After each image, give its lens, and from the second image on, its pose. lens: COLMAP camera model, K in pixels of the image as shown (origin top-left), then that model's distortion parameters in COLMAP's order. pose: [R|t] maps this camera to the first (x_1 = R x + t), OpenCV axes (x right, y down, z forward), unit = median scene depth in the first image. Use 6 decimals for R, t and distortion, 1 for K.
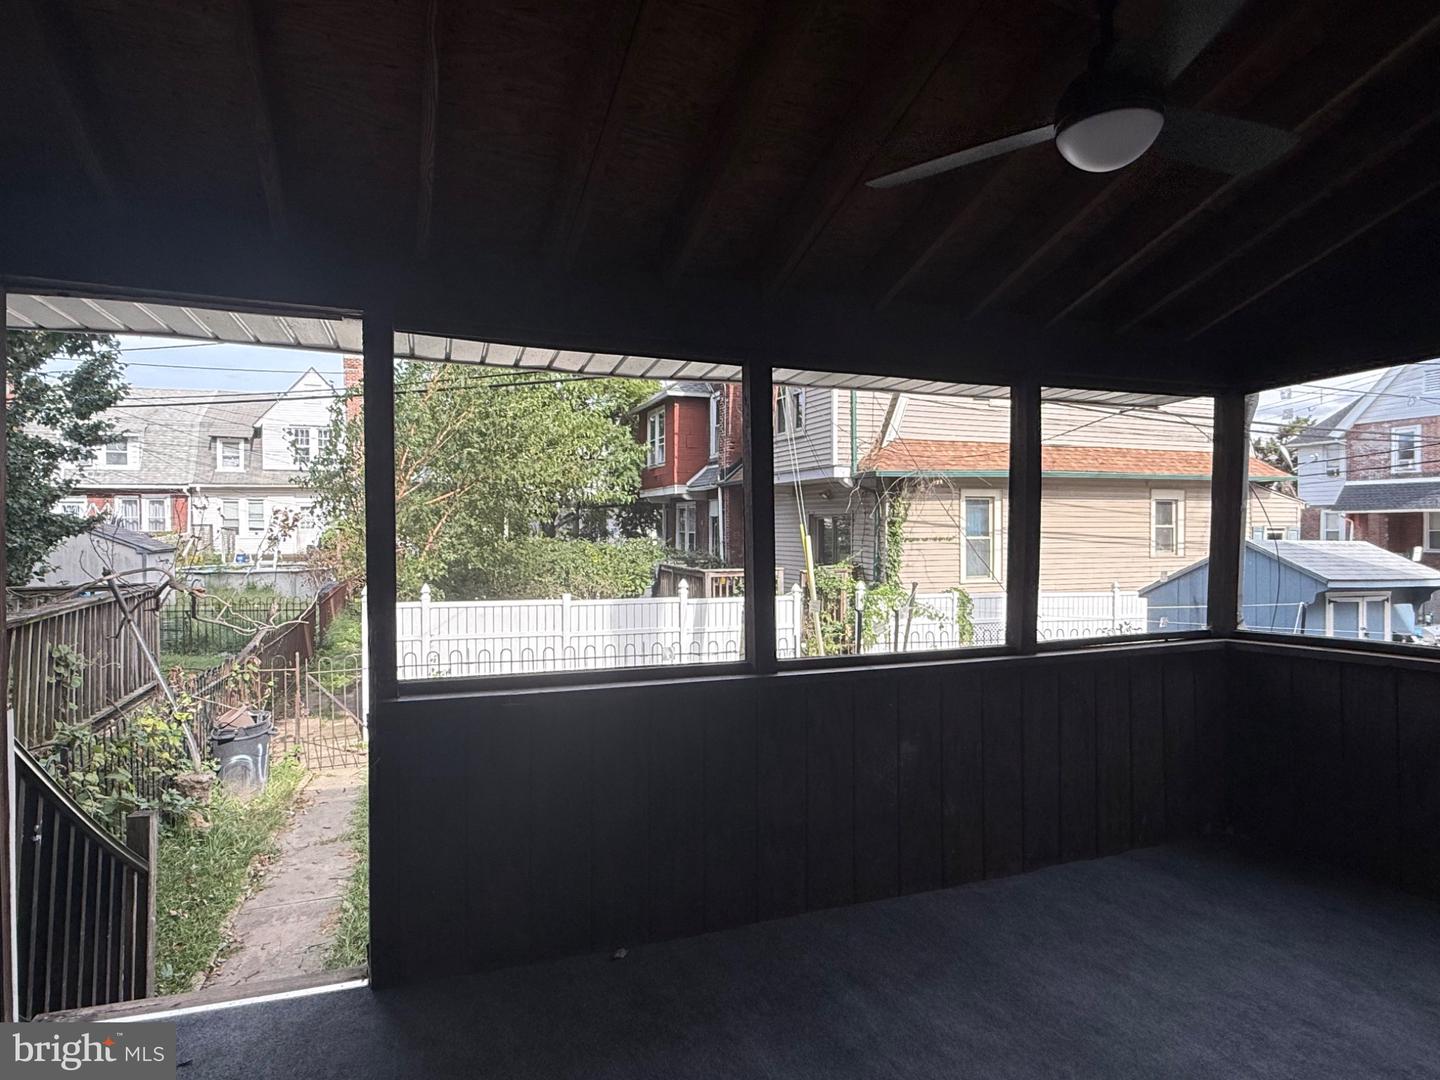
lens RADIAL K [[819.2, 0, 720.0], [0, 819.2, 540.0], [0, 0, 1]] dist [-0.000190, 0.000454]
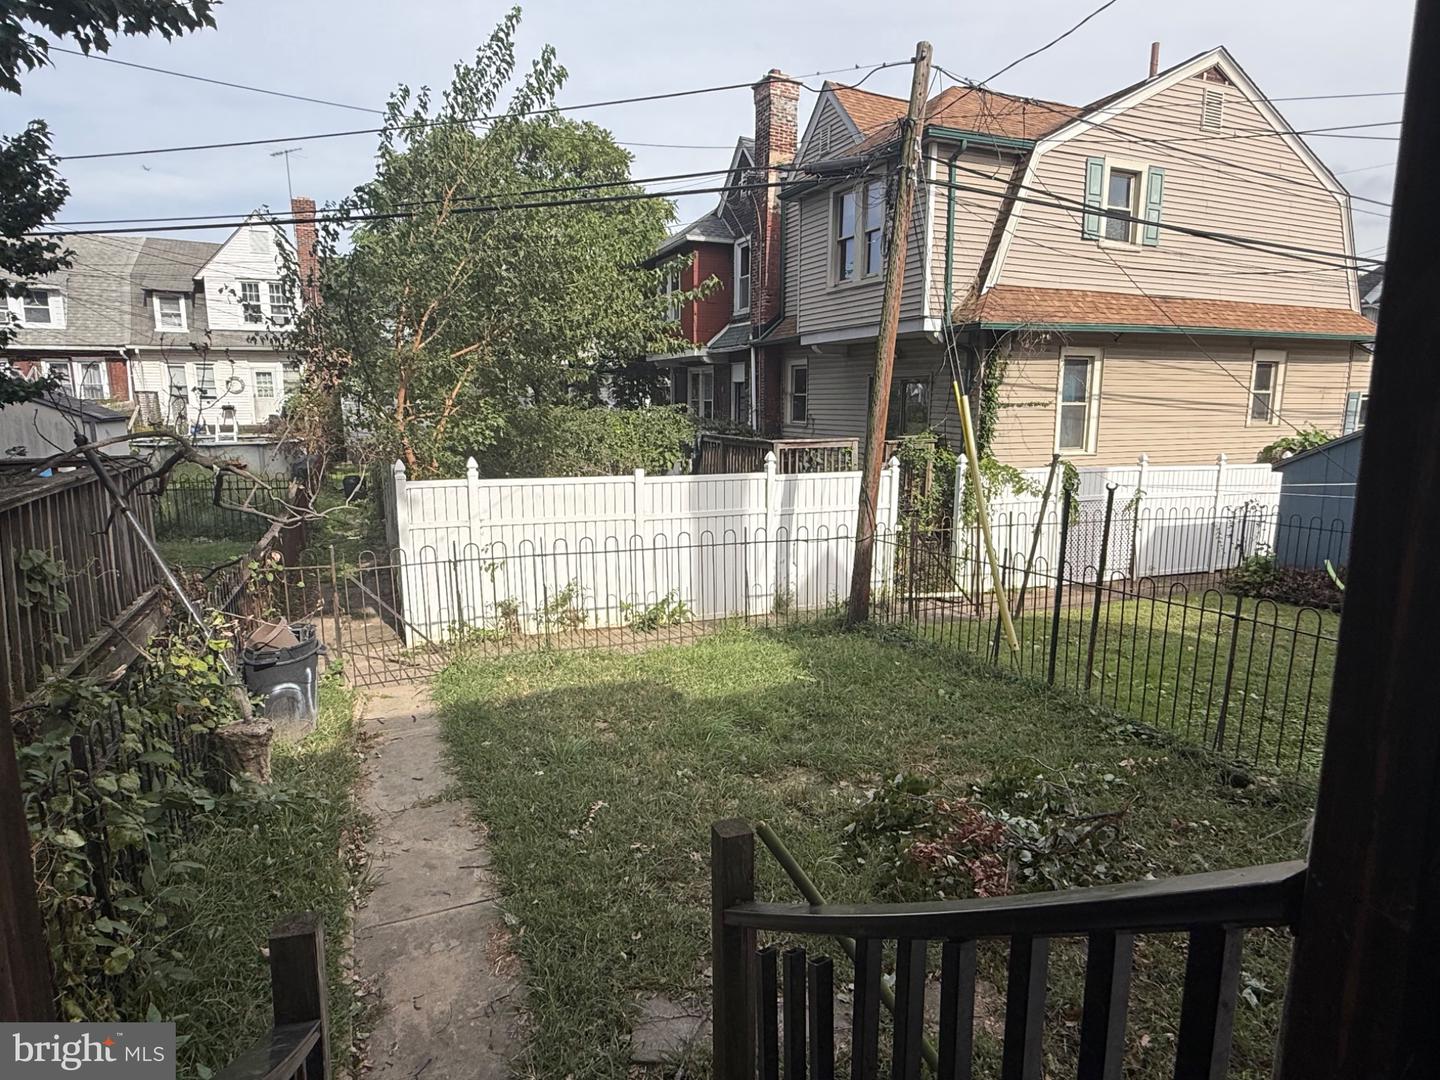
lens RADIAL K [[825.4, 0, 720.0], [0, 825.4, 540.0], [0, 0, 1]] dist [-0.000173, 0.001813]
pose [[0.998886, -0.006552, 0.046735, -0.113434], [-0.000635, 0.988359, 0.152138, 0.007850], [-0.047188, -0.151998, 0.987254, 0.128516]]
